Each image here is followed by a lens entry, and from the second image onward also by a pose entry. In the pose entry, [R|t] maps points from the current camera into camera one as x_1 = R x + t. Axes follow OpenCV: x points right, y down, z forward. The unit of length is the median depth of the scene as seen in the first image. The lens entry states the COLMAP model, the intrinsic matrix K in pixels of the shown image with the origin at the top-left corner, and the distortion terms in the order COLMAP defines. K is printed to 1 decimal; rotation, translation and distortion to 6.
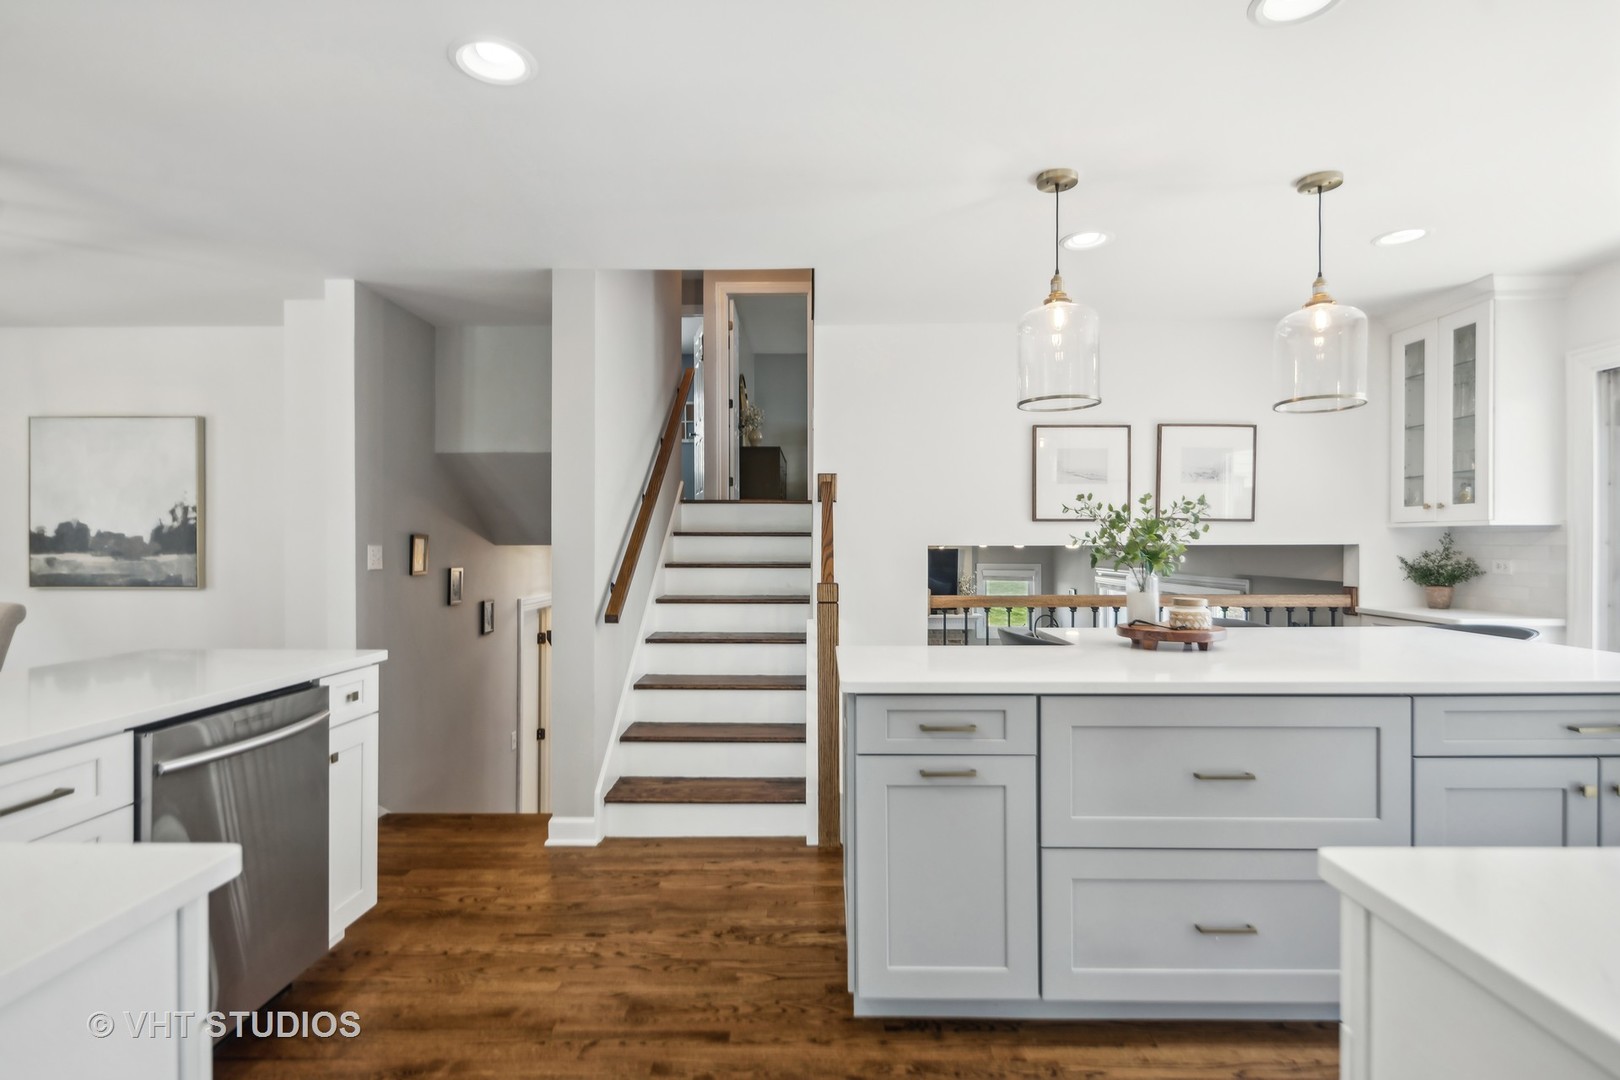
lens RADIAL K [[807.5, 0, 812.2], [0, 807.5, 547.8], [0, 0, 1]] dist [0.001649, -0.000391]
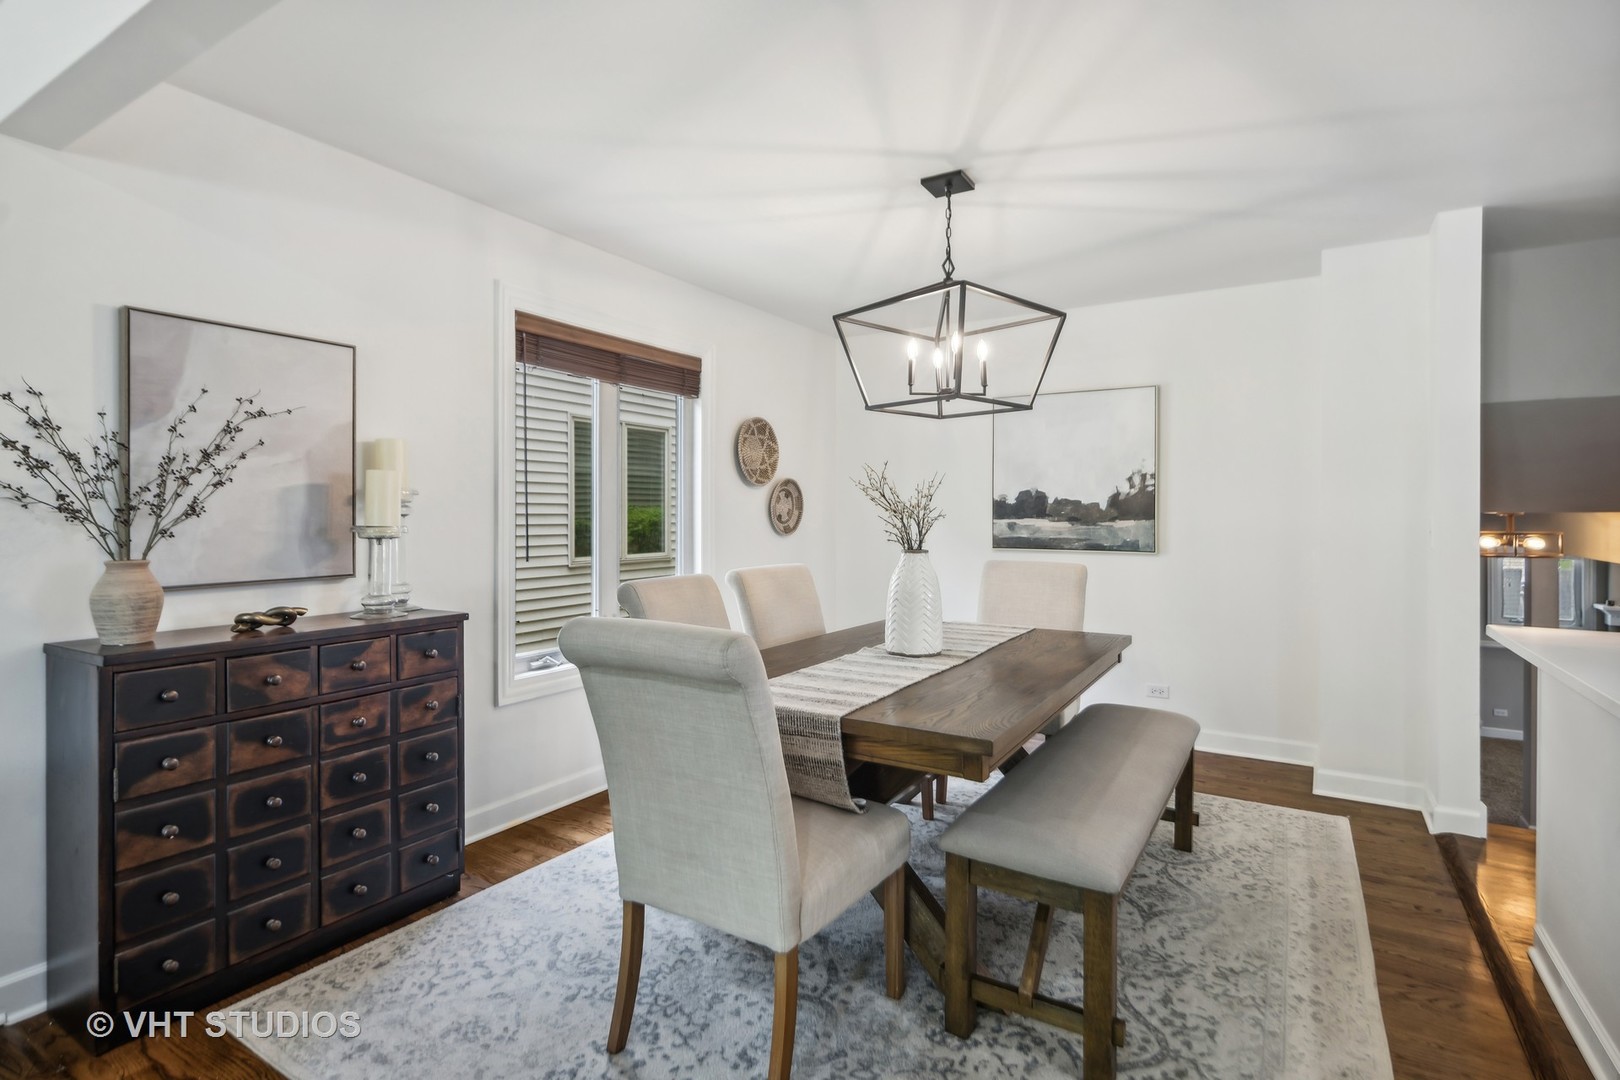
lens RADIAL K [[802.7, 0, 788.3], [0, 802.7, 516.0], [0, 0, 1]] dist [0.002797, -0.001426]
pose [[0.853630, 0.003465, -0.520868, -0.628399], [-0.004033, 0.999992, 0.000043, 0.004229], [0.520864, 0.002064, 0.853637, -0.107992]]
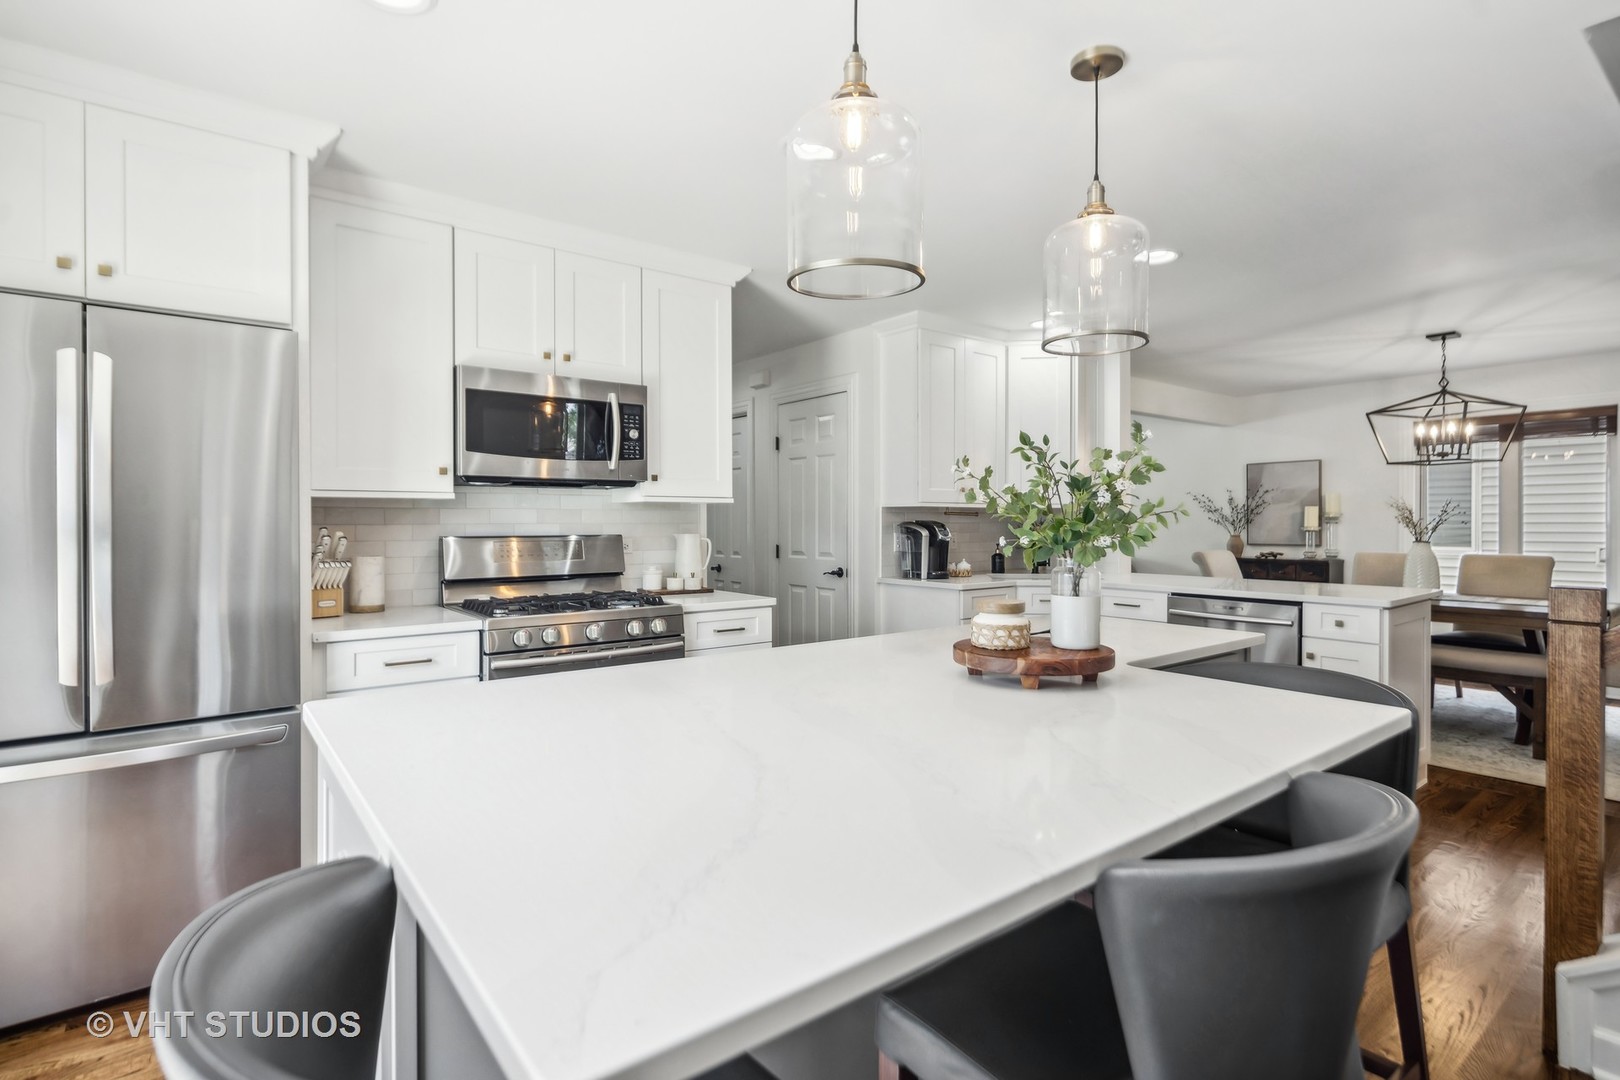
lens RADIAL K [[802.7, 0, 803.7], [0, 802.7, 537.1], [0, 0, 1]] dist [0.002797, -0.001426]
pose [[-0.781315, 0.013412, -0.623993, 0.632646], [0.000324, 0.999778, 0.021083, -0.001486], [0.624137, 0.016270, -0.781146, 0.883023]]
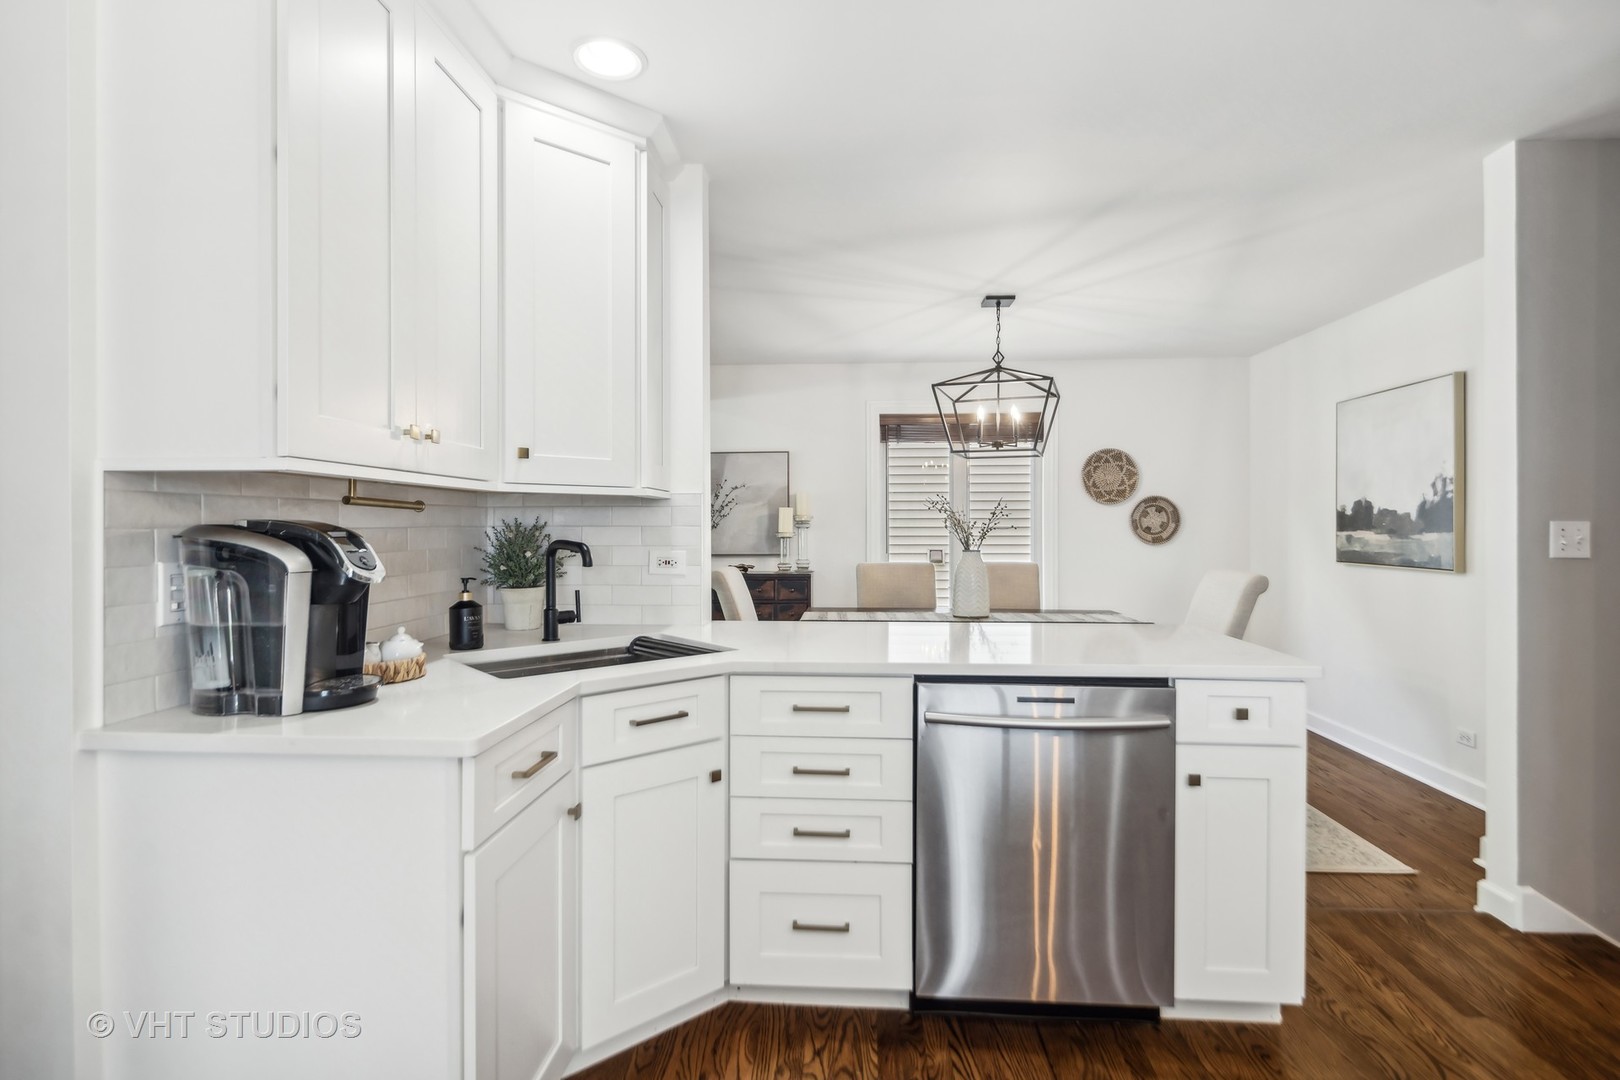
lens RADIAL K [[802.7, 0, 803.7], [0, 802.7, 528.5], [0, 0, 1]] dist [0.002797, -0.001426]
pose [[-0.060412, 0.003765, -0.998166, 0.136568], [-0.001322, 0.999992, 0.003852, 0.000874], [0.998173, 0.001552, -0.060407, 0.359130]]
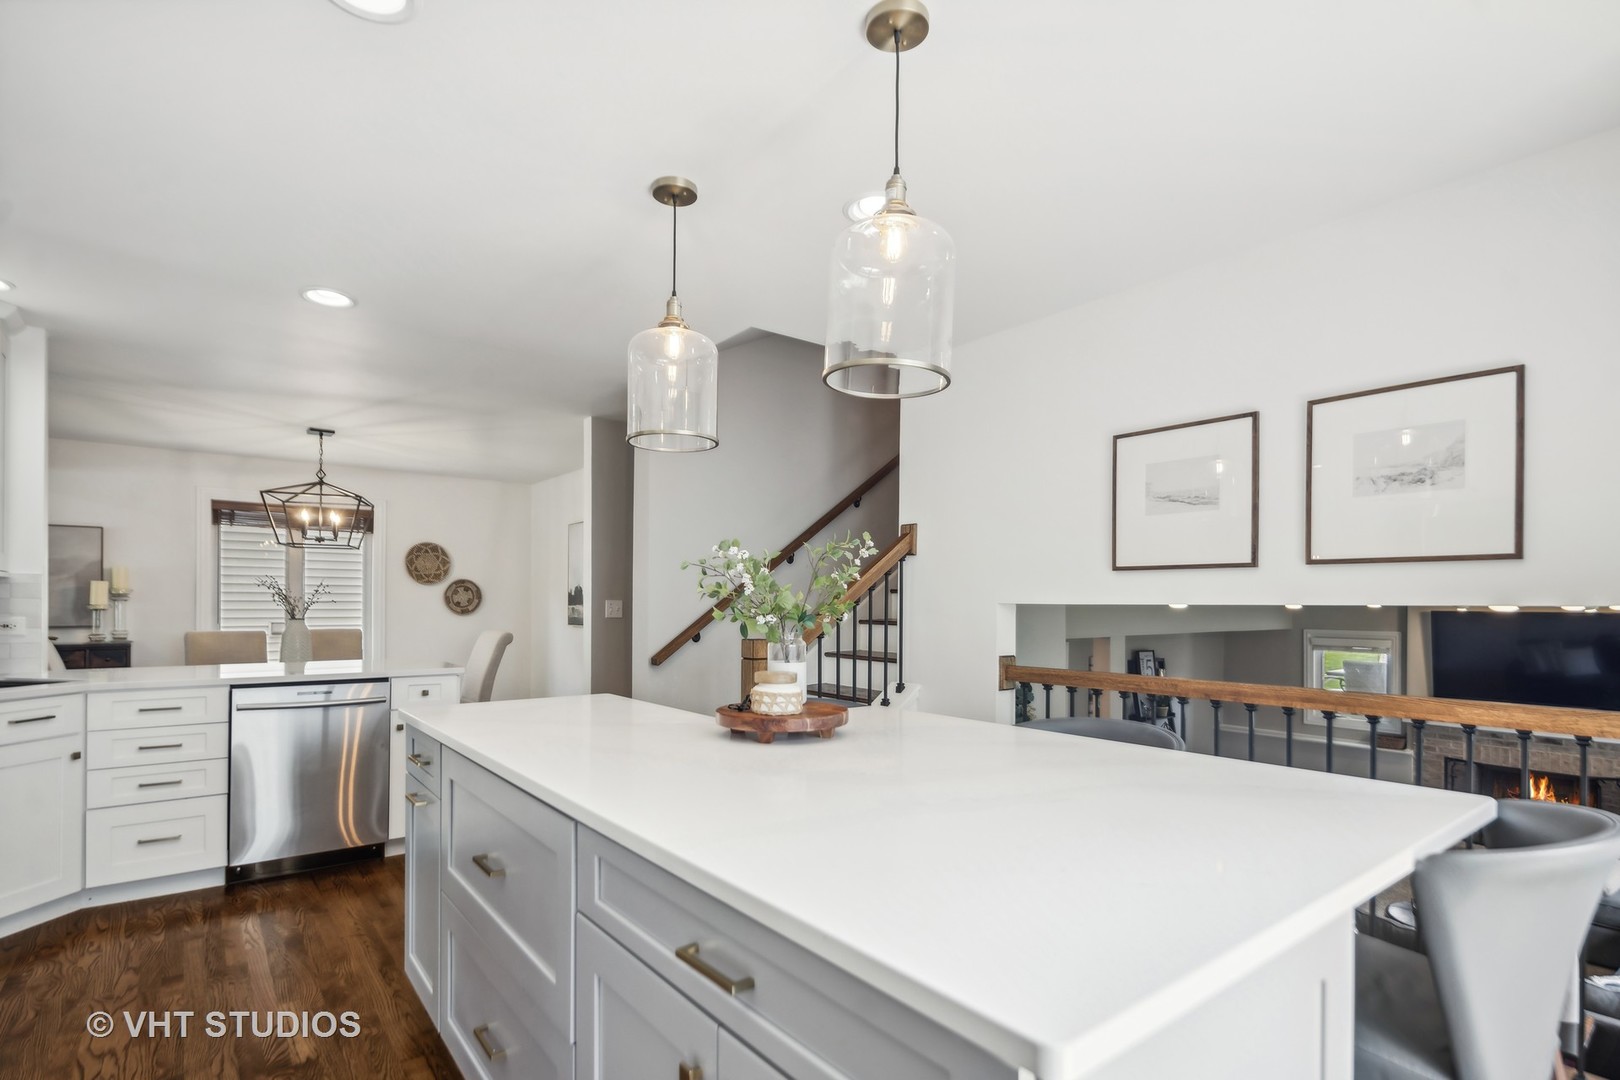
lens RADIAL K [[802.7, 0, 811.5], [0, 802.7, 605.6], [0, 0, 1]] dist [0.002797, -0.001426]
pose [[0.621844, 0.007660, -0.783104, 0.673684], [-0.009221, 0.999954, 0.002460, -0.000756], [0.783087, 0.005691, 0.621886, 0.349884]]
